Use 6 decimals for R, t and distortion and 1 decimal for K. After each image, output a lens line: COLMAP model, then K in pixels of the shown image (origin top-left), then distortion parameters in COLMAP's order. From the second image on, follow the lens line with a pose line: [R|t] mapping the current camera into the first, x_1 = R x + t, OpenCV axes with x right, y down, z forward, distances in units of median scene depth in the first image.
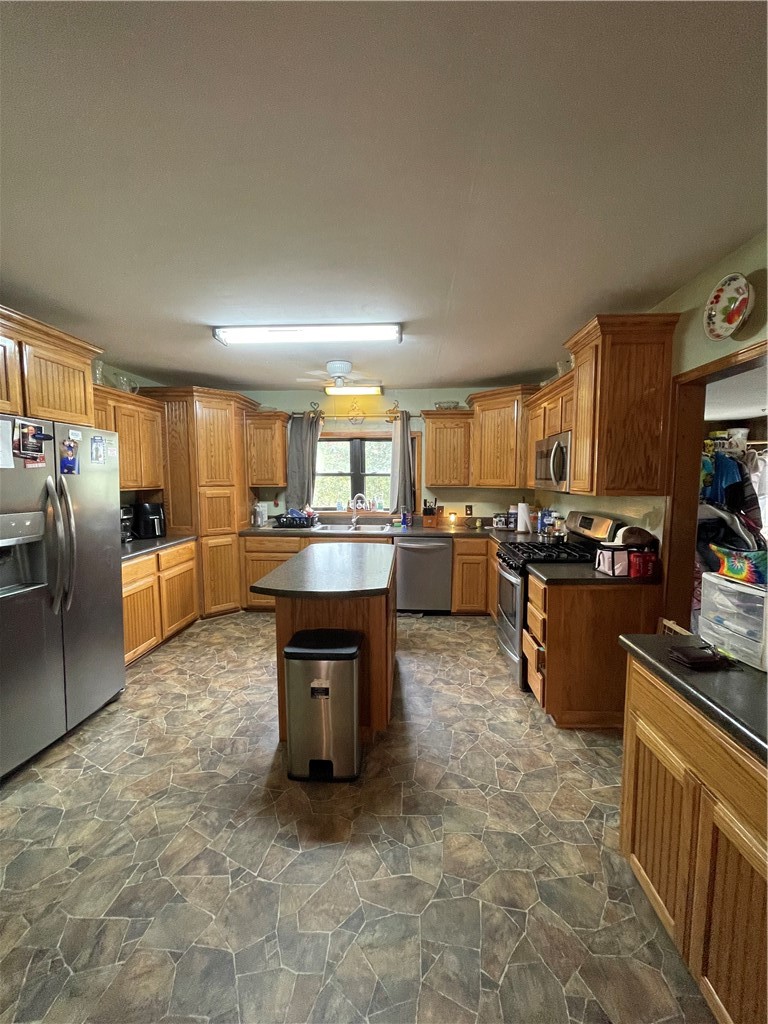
lens RADIAL K [[412.2, 0, 384.0], [0, 412.2, 512.0], [0, 0, 1]] dist [-0.000131, 0.000019]
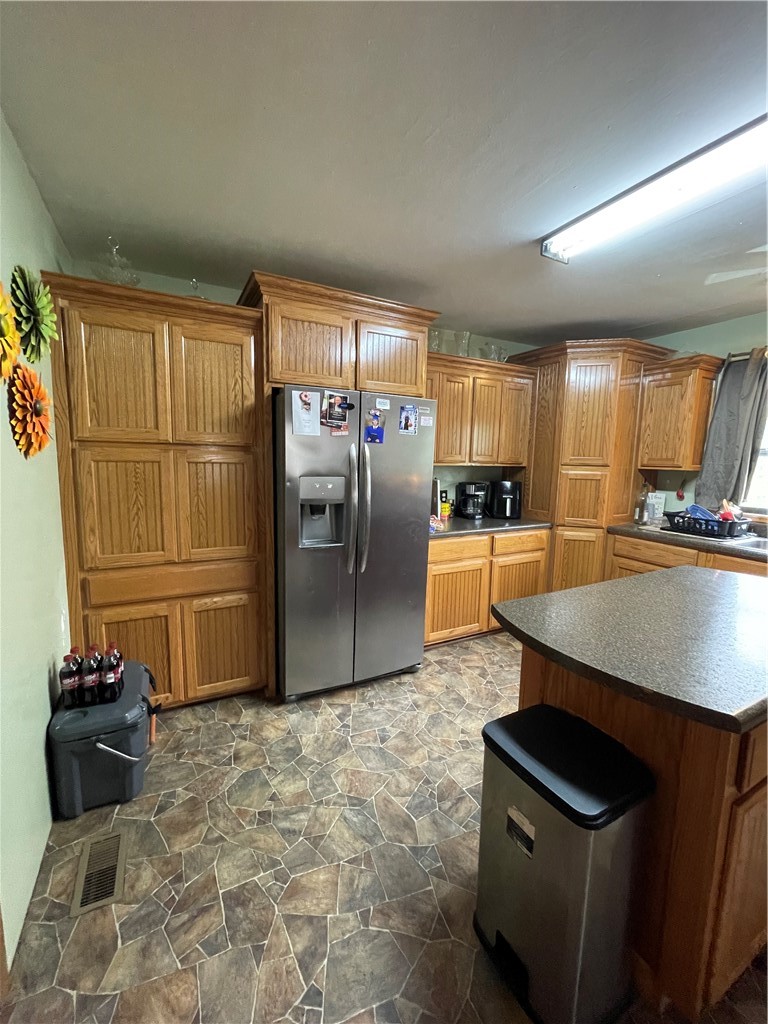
lens RADIAL K [[415.3, 0, 384.0], [0, 415.3, 512.0], [0, 0, 1]] dist [-0.001731, -0.000127]
pose [[0.528343, 0.126545, -0.839547, 0.089704], [-0.095831, 0.991400, 0.089125, -0.010499], [0.843605, 0.033366, 0.535926, 0.312059]]
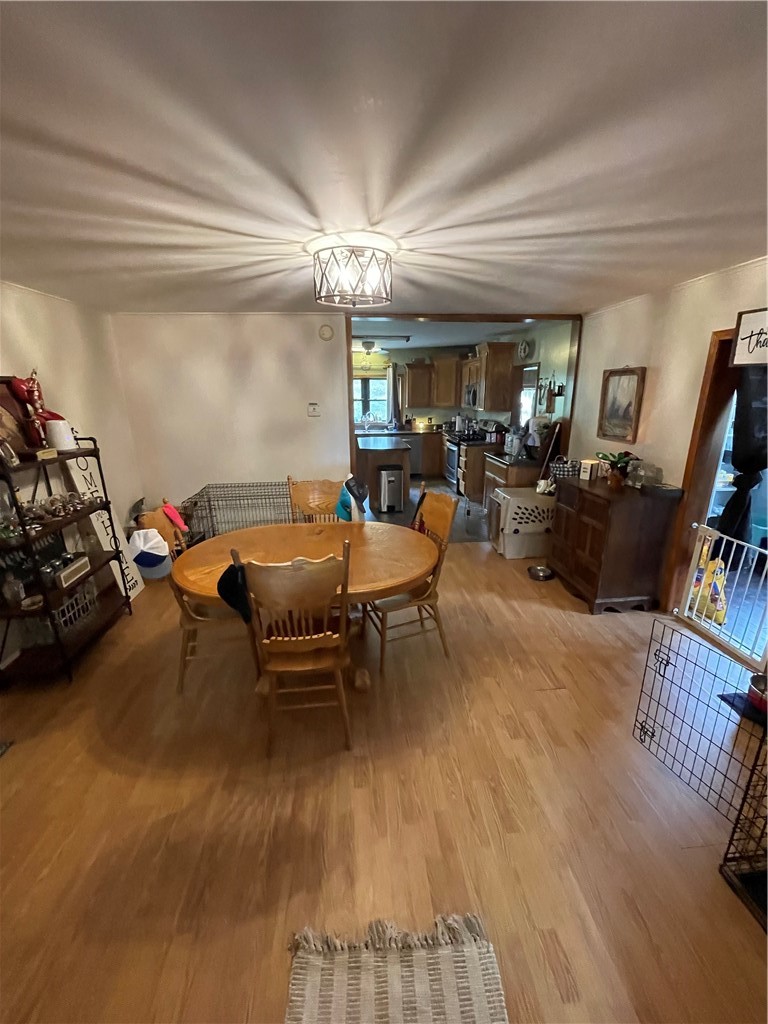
lens RADIAL K [[415.3, 0, 384.0], [0, 415.3, 512.0], [0, 0, 1]] dist [-0.001731, -0.000127]
pose [[0.988736, -0.047371, 0.141976, -0.367647], [0.018520, 0.980024, 0.198014, 0.034505], [-0.148520, -0.193154, 0.969863, -1.103344]]
